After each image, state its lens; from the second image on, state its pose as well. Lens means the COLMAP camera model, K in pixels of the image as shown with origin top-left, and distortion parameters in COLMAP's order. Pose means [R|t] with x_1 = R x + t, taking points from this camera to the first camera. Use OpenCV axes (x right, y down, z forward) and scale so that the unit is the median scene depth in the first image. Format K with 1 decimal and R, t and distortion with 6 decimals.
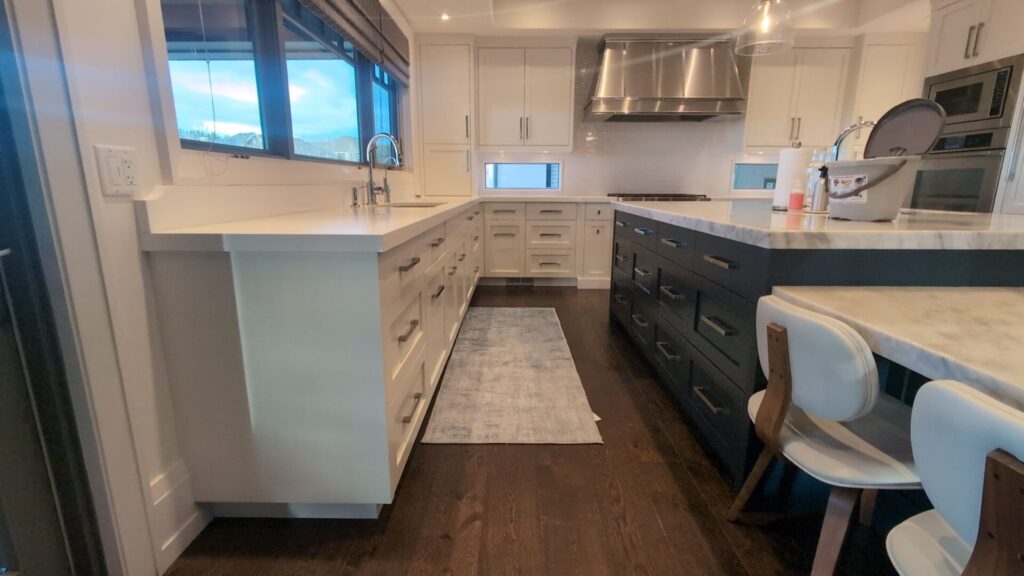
lens RADIAL K [[470.9, 0, 512.0], [0, 470.9, 288.0], [0, 0, 1]] dist [0.001206, 0.000283]
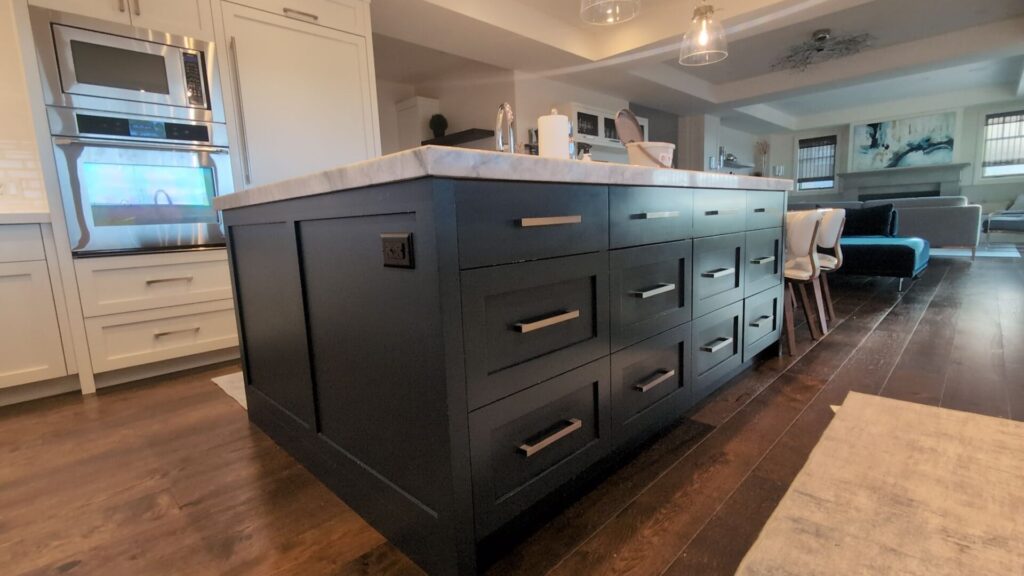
lens RADIAL K [[470.9, 0, 512.0], [0, 470.9, 288.0], [0, 0, 1]] dist [0.001206, 0.000283]
pose [[-0.717836, -0.071808, 0.692499, 0.011745], [0.193511, 0.934894, 0.297534, -0.138835], [-0.668778, 0.347587, -0.657205, 0.882761]]
